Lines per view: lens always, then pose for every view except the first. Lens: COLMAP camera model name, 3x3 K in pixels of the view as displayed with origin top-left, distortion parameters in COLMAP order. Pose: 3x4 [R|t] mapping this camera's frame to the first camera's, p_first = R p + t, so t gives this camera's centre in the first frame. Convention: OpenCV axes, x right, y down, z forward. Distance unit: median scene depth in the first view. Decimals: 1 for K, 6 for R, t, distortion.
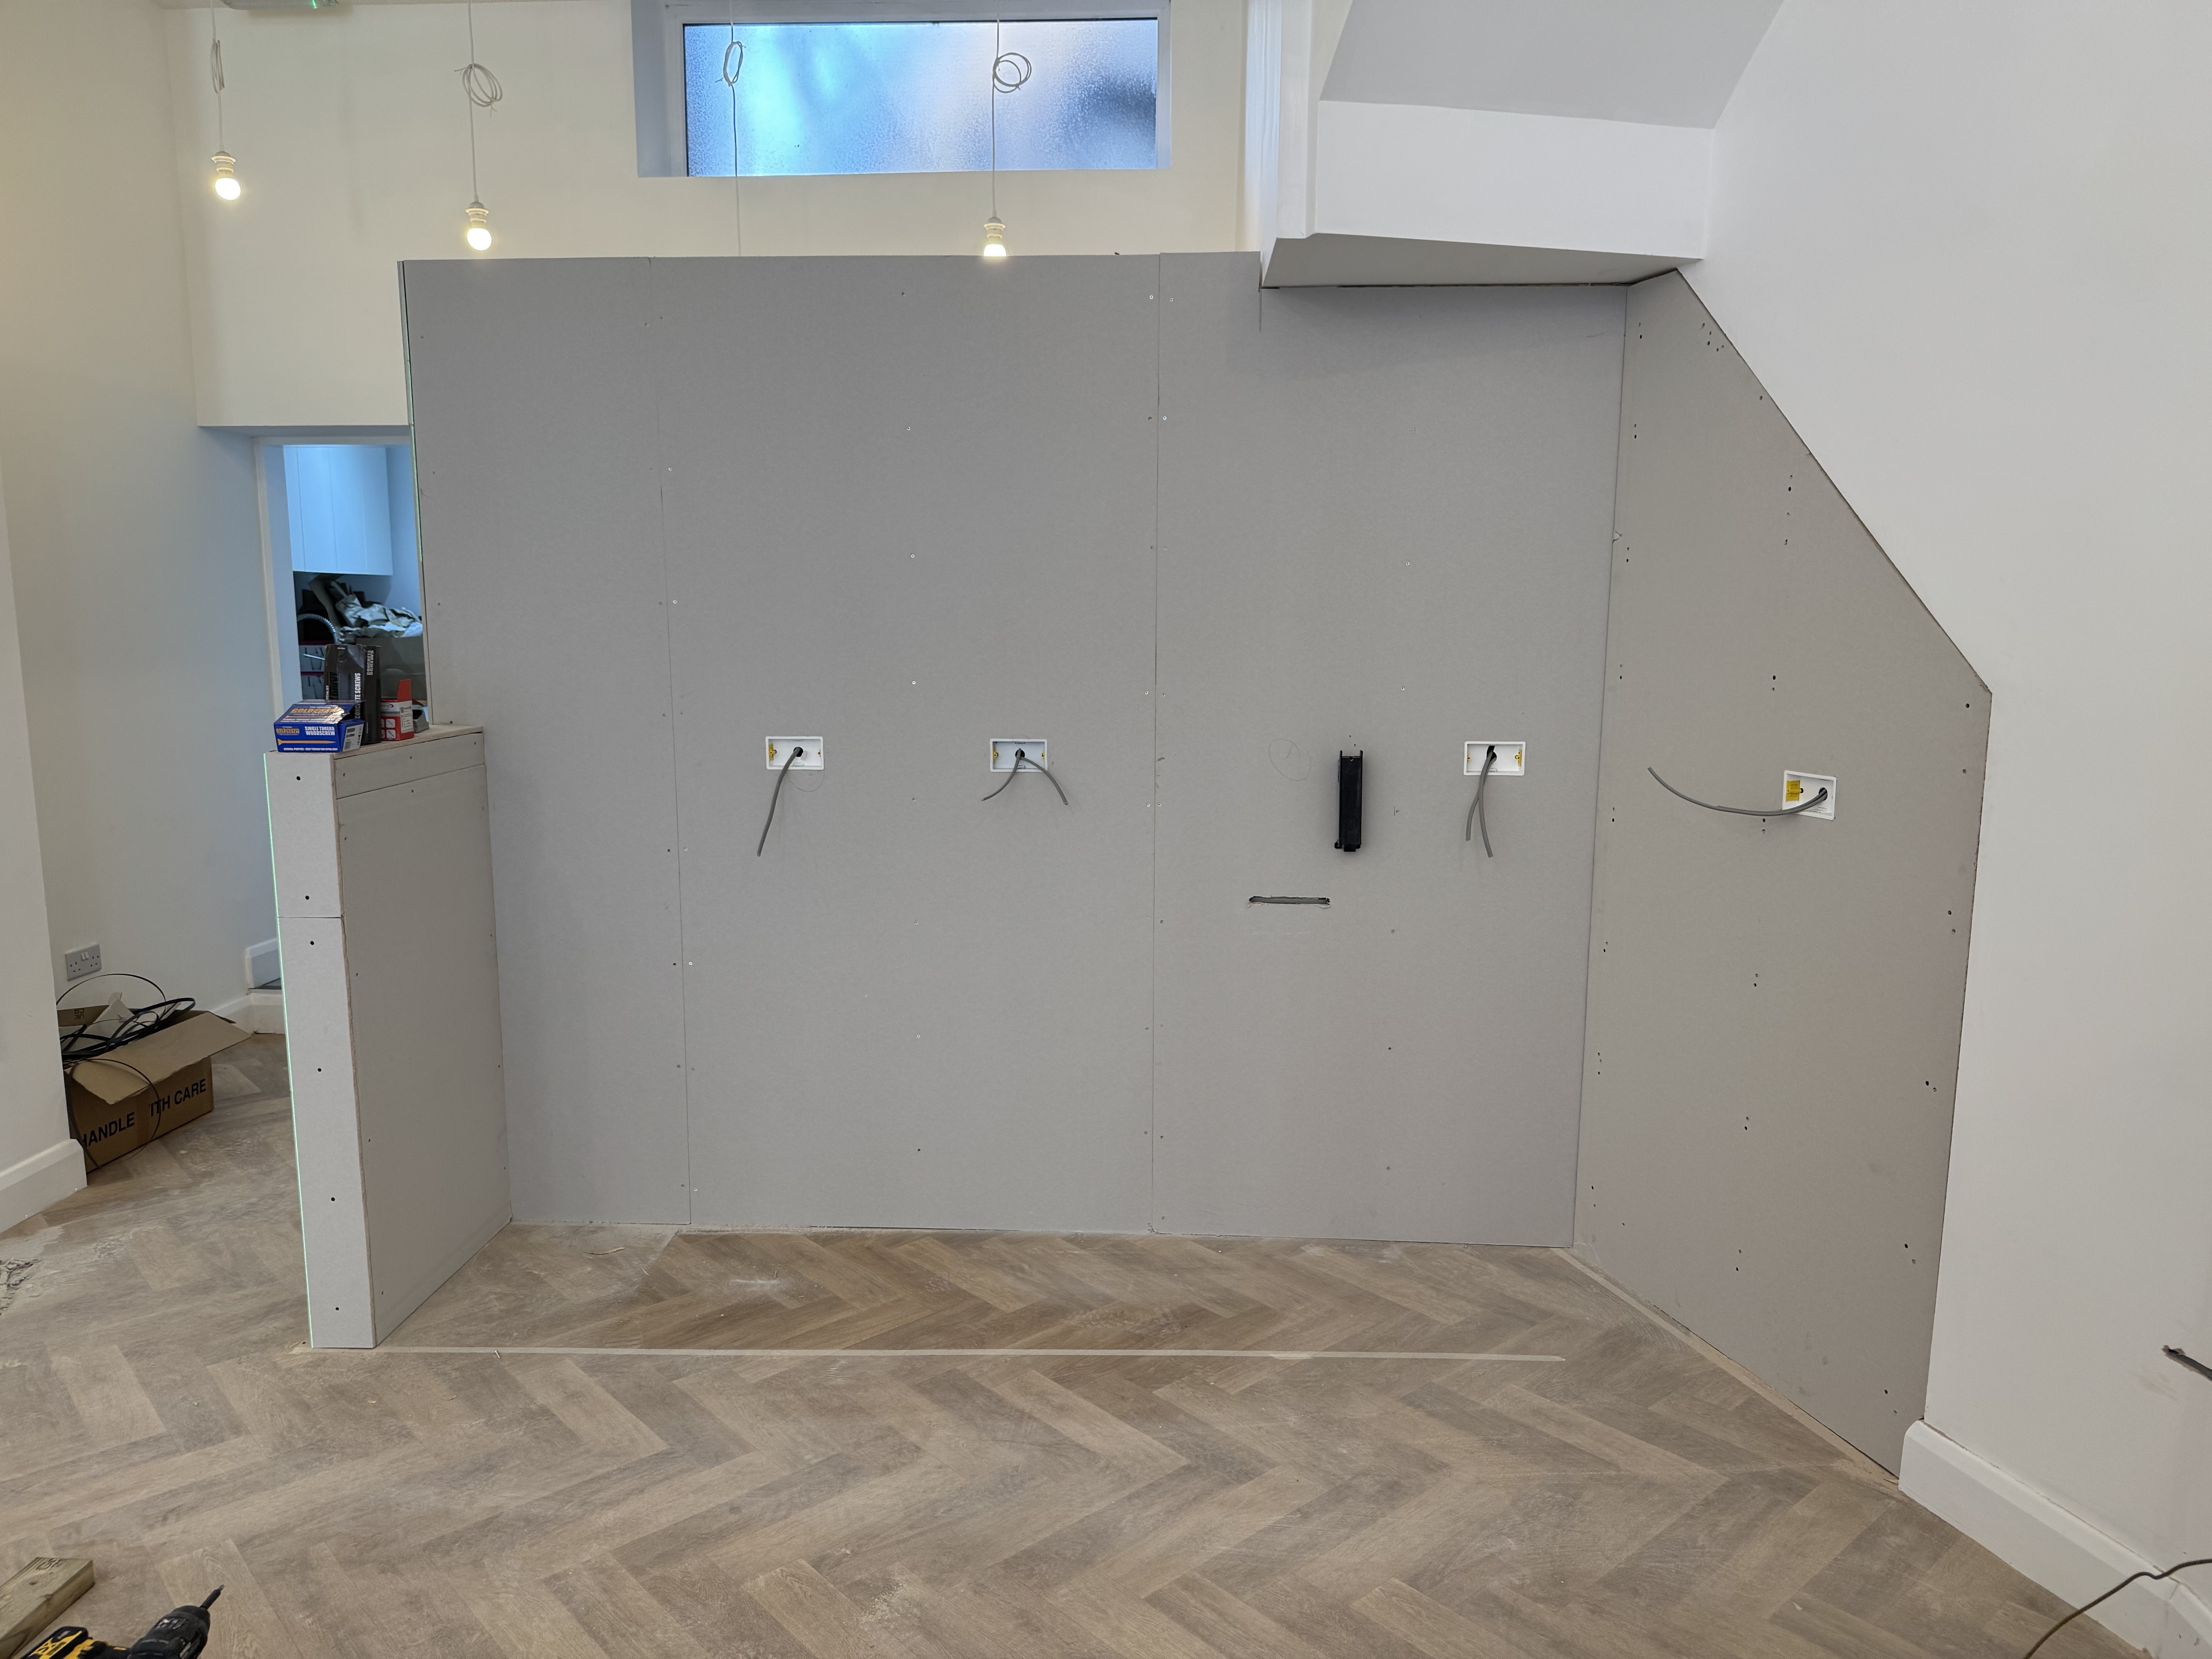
lens RADIAL K [[1557.7, 0, 1099.7], [0, 1557.7, 787.7], [0, 0, 1]] dist [0.041988, -0.054423]
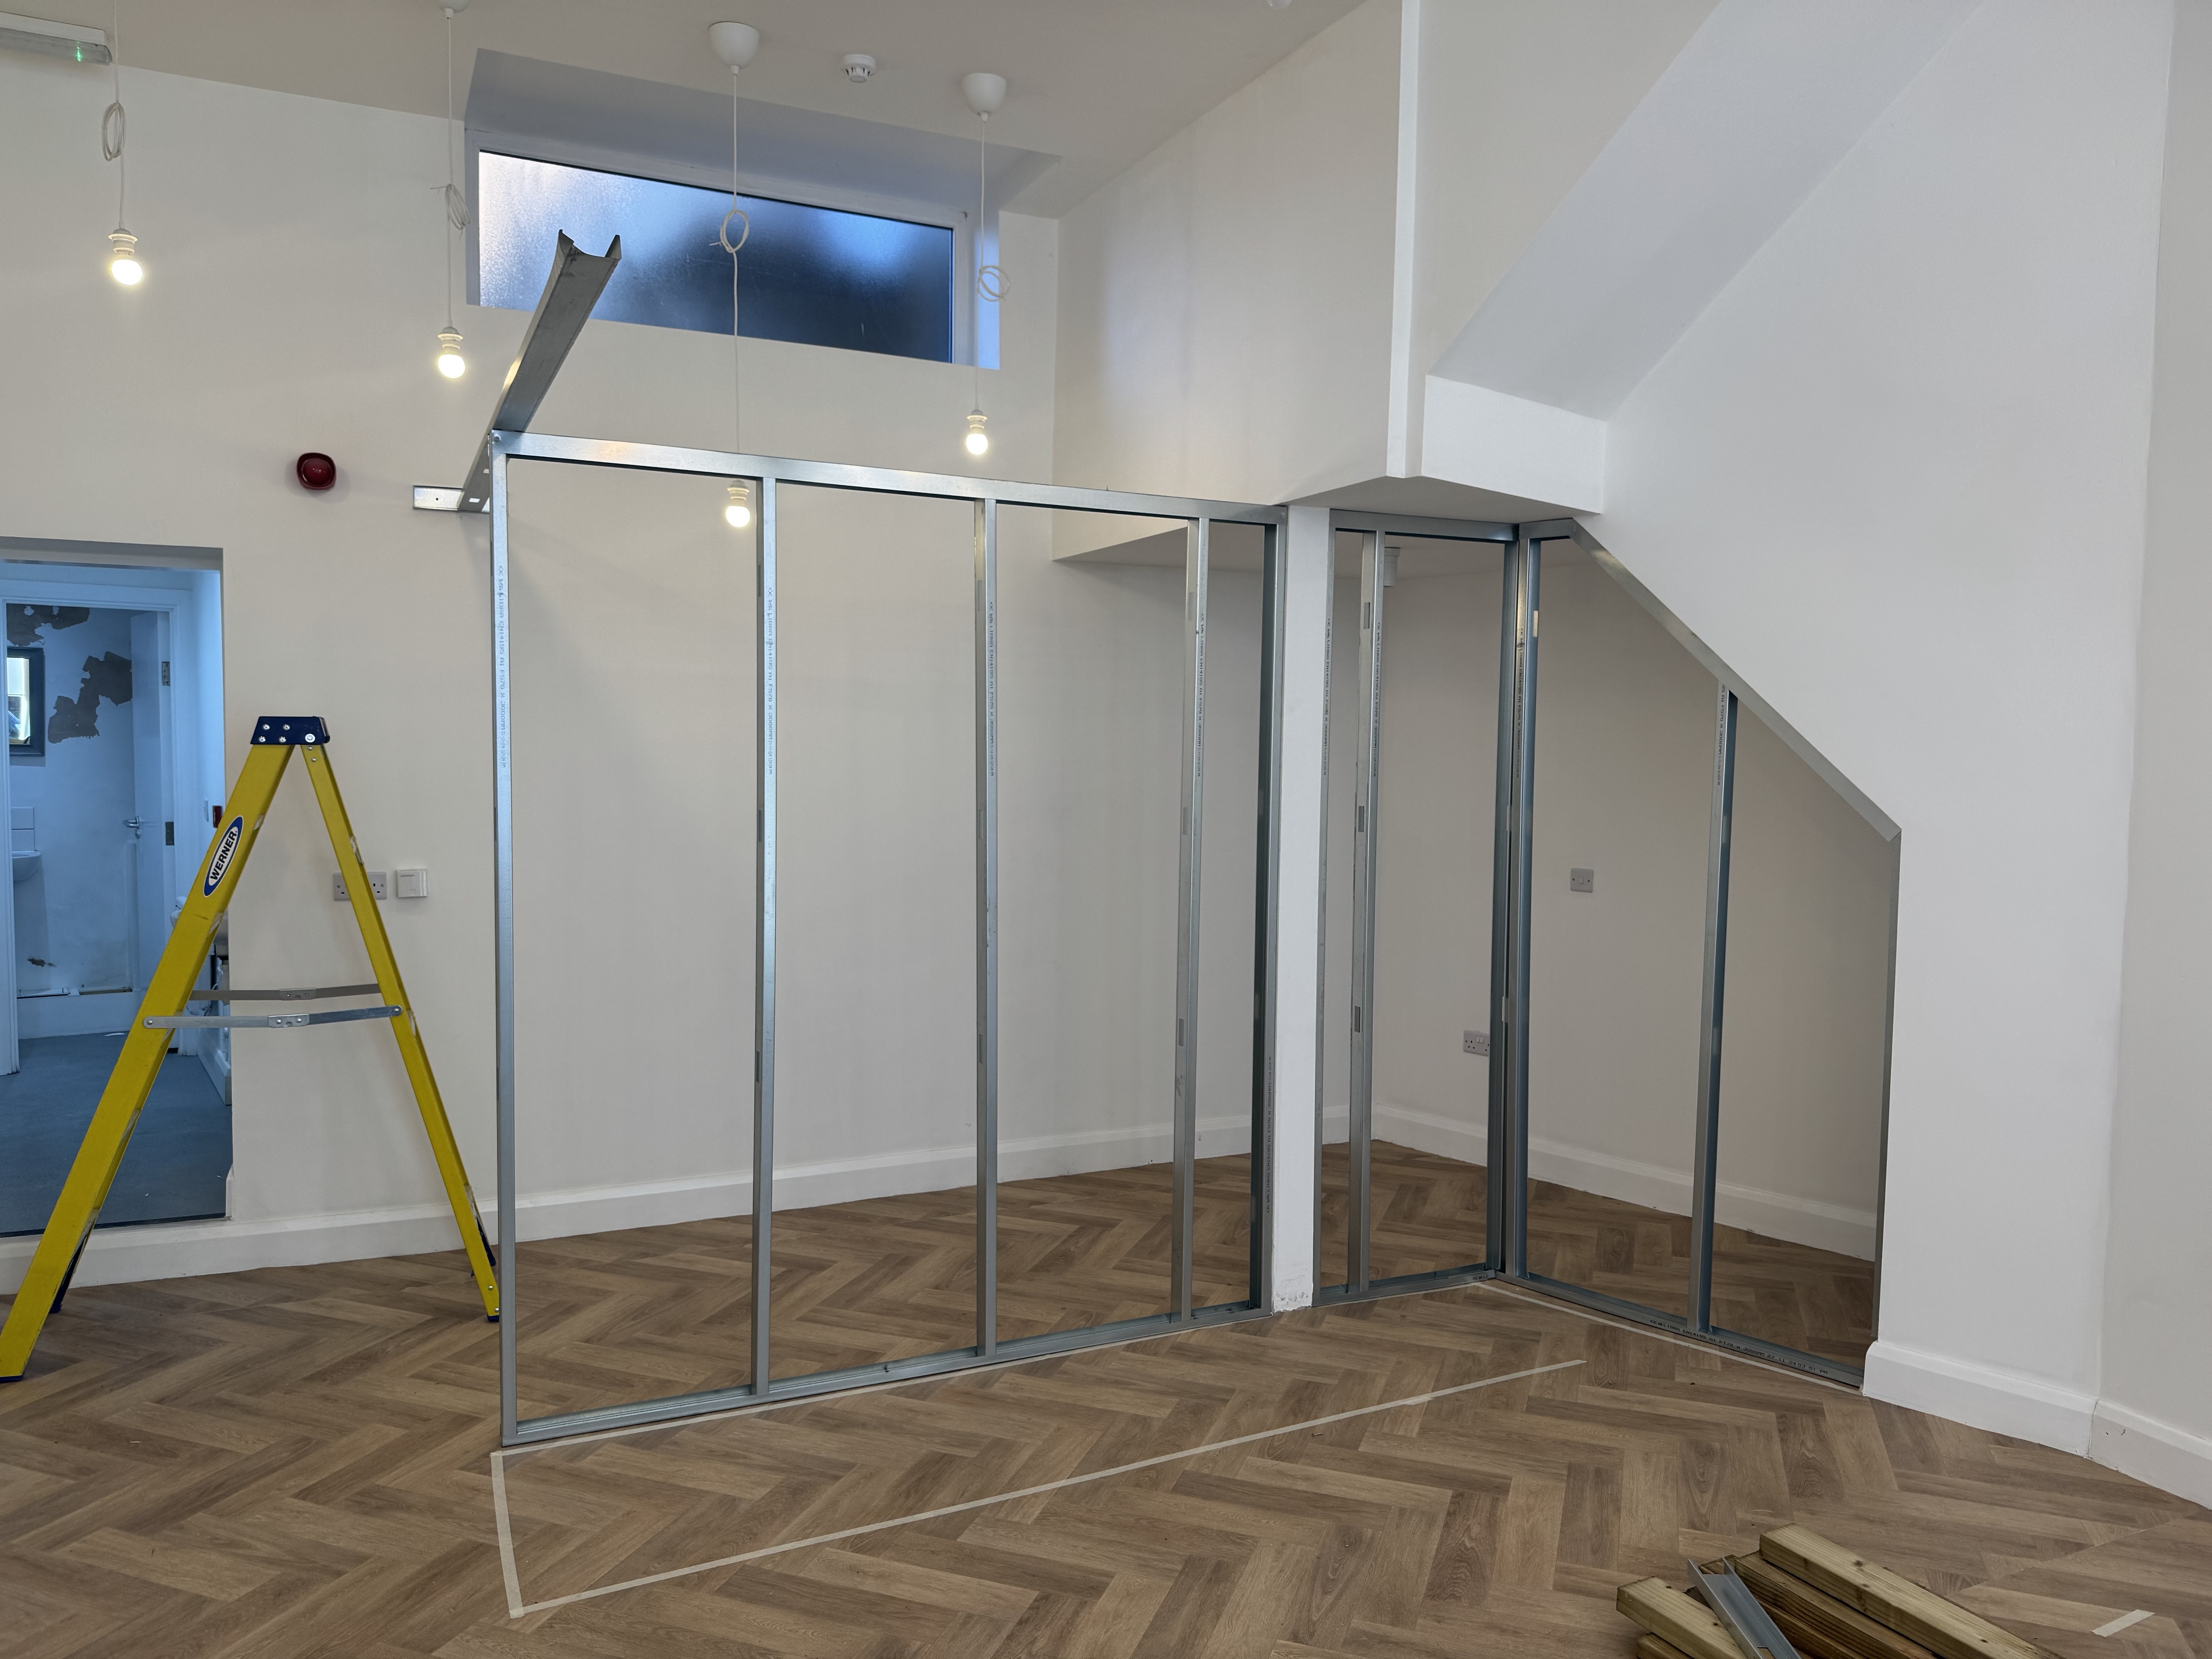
lens RADIAL K [[1557.7, 0, 1114.9], [0, 1557.7, 737.1], [0, 0, 1]] dist [0.041988, -0.054423]
pose [[0.876237, 0.012843, 0.481709, -0.323284], [0.048138, 0.992311, -0.114022, -0.002505], [-0.479470, 0.123099, 0.868882, 0.016379]]
